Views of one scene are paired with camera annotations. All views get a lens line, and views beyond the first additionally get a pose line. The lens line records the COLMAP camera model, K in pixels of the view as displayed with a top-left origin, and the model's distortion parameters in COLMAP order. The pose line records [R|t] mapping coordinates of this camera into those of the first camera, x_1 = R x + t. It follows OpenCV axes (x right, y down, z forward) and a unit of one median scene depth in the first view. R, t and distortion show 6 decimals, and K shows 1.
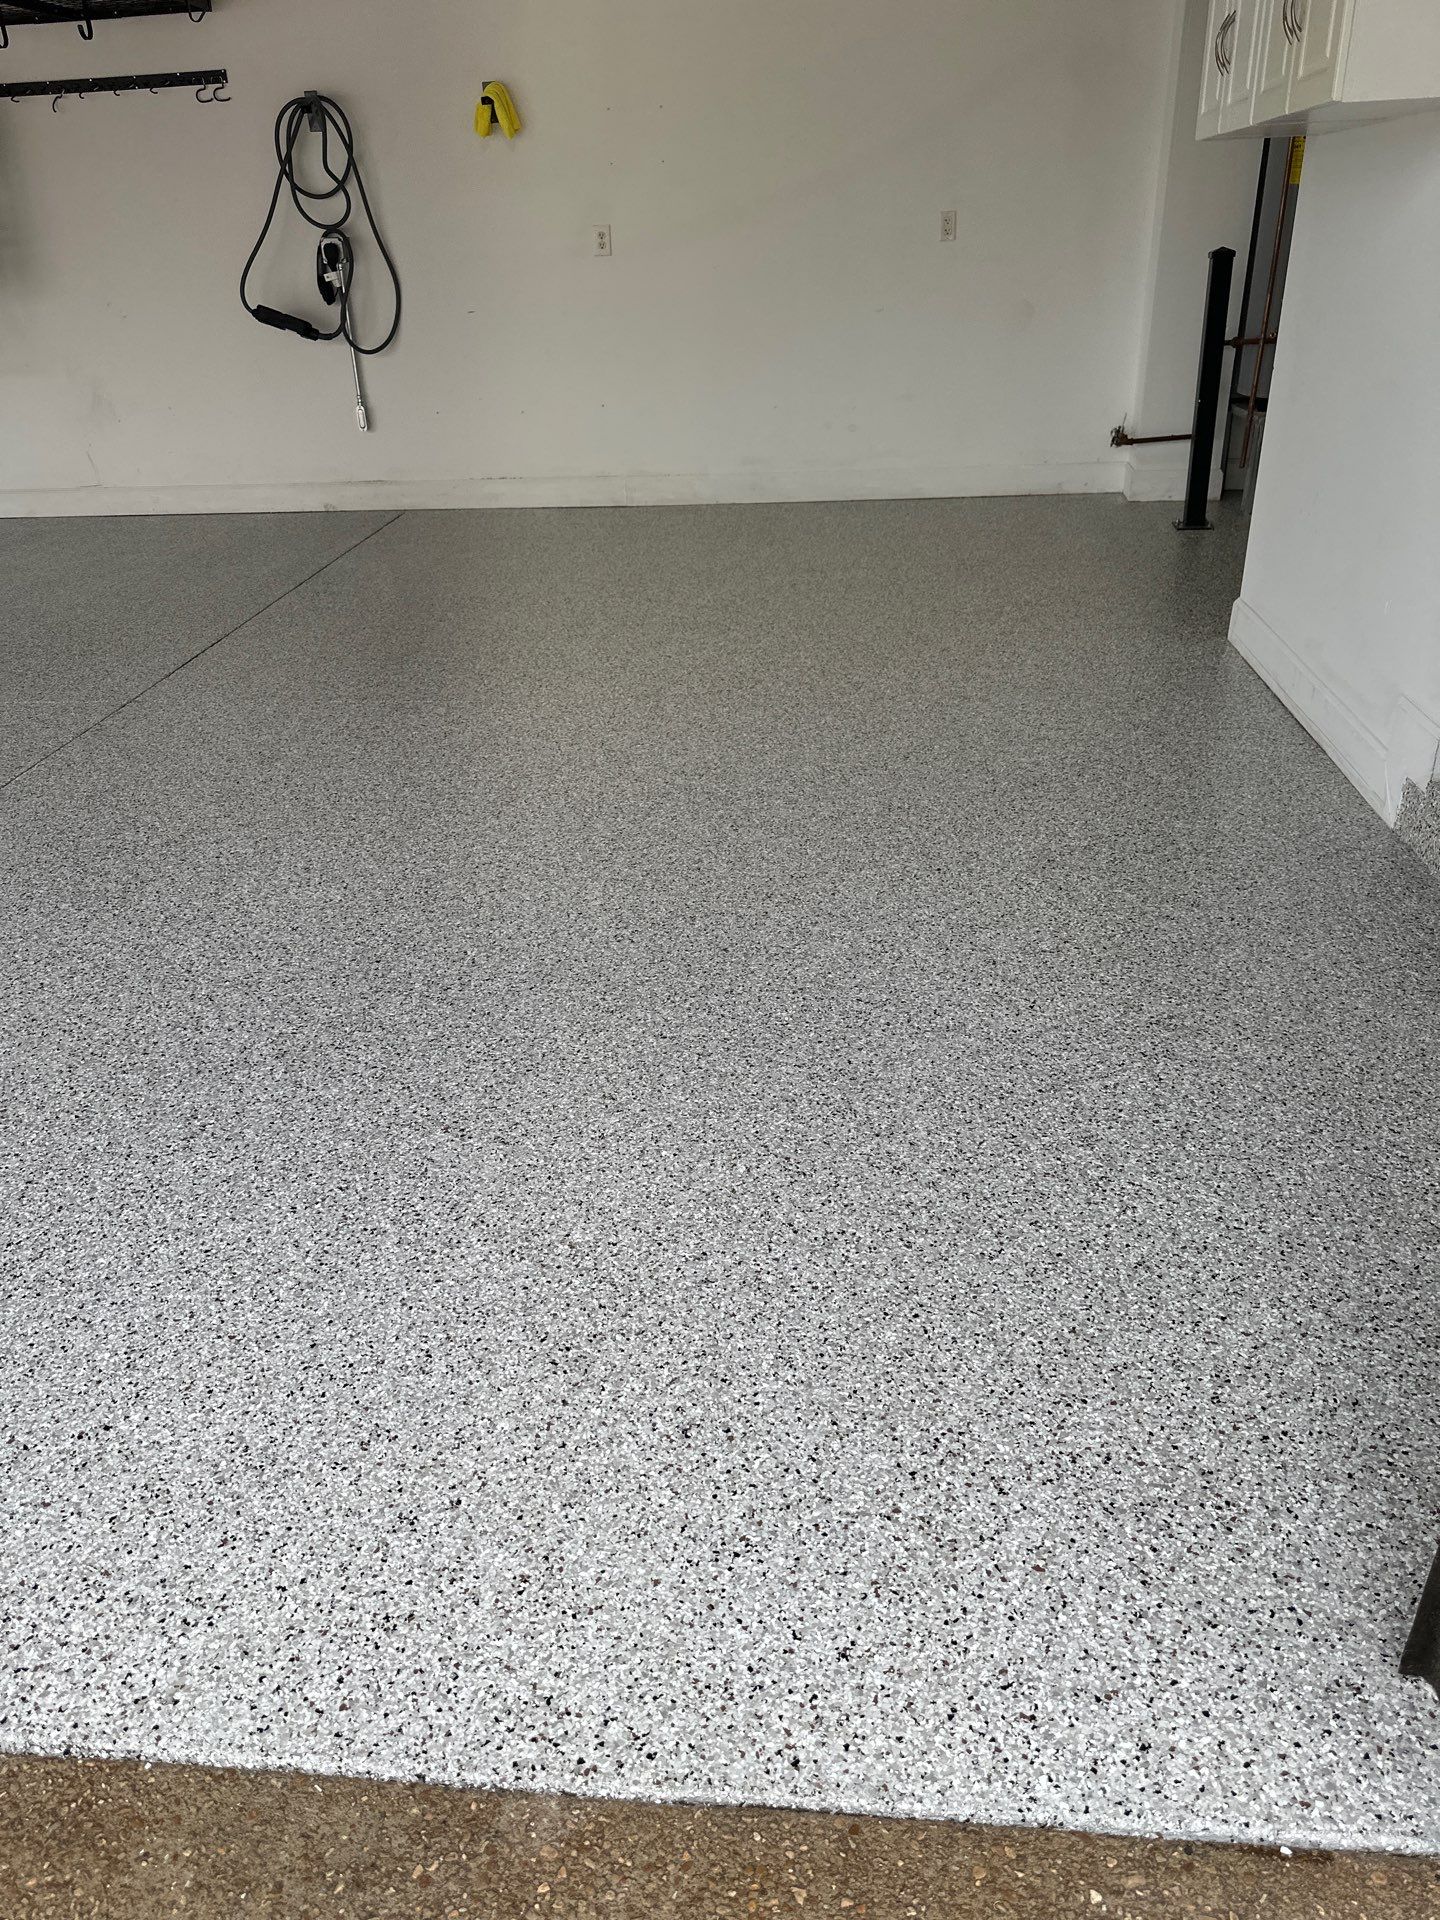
lens RADIAL K [[1343.6, 0, 709.5], [0, 1343.6, 951.1], [0, 0, 1]] dist [0.036368, -0.036824]
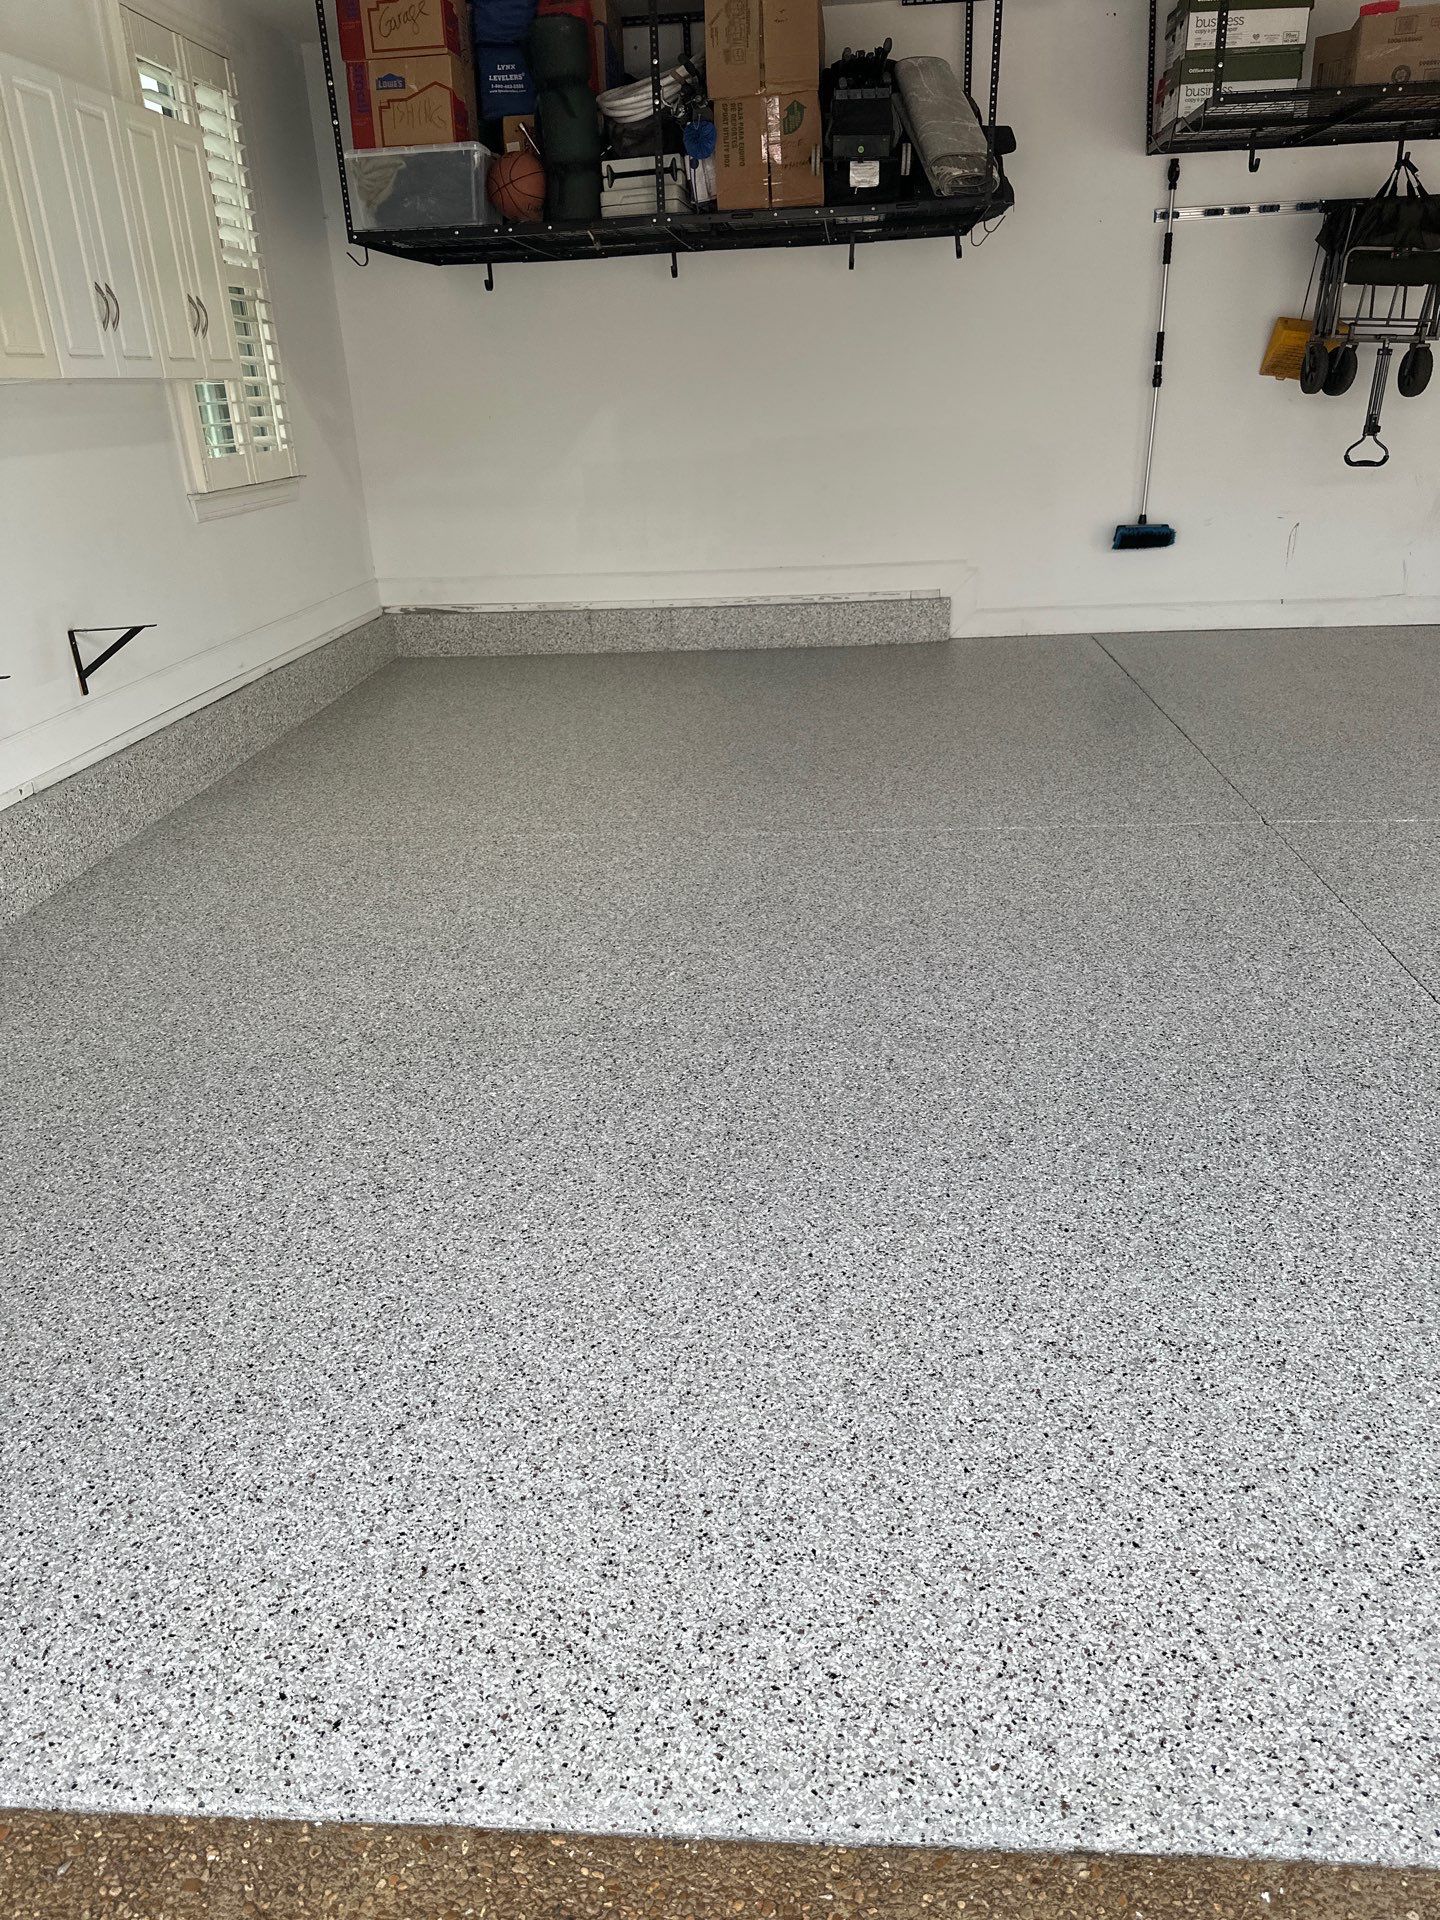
lens RADIAL K [[1343.6, 0, 709.5], [0, 1343.6, 951.1], [0, 0, 1]] dist [0.036368, -0.036824]
pose [[0.999888, -0.009118, 0.011906, -2.131399], [0.010135, 0.996037, -0.088357, -0.029905], [-0.011053, 0.088468, 0.996018, 0.165028]]
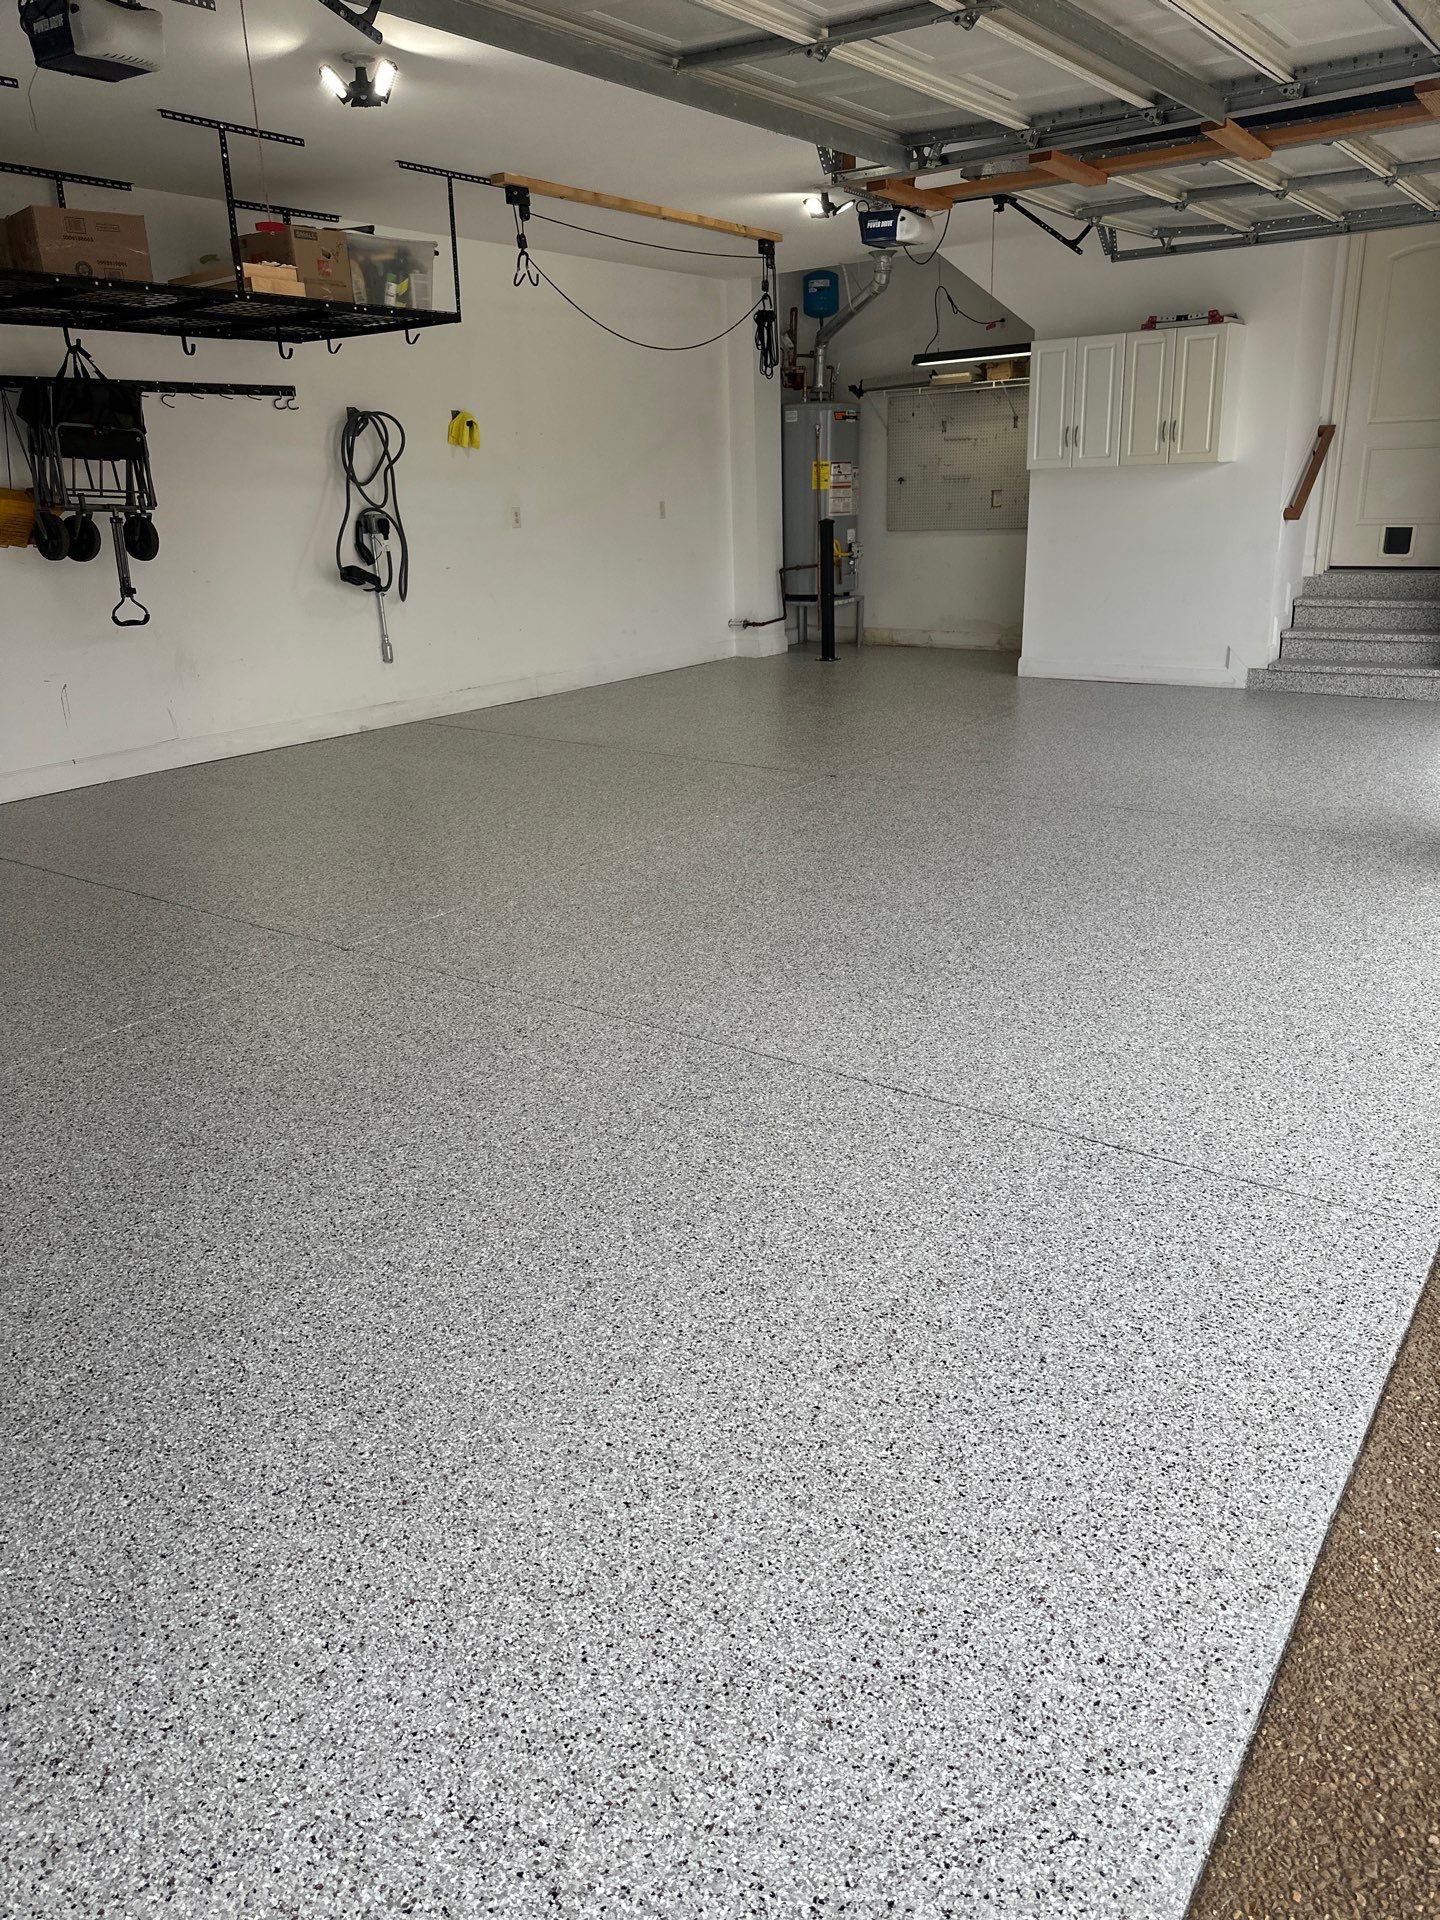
lens RADIAL K [[1343.6, 0, 709.5], [0, 1343.6, 951.1], [0, 0, 1]] dist [0.036368, -0.036824]
pose [[0.505151, -0.263137, 0.821938, -2.518043], [0.415452, 0.908916, 0.035652, -0.152762], [-0.756454, 0.323466, 0.568461, 0.376211]]
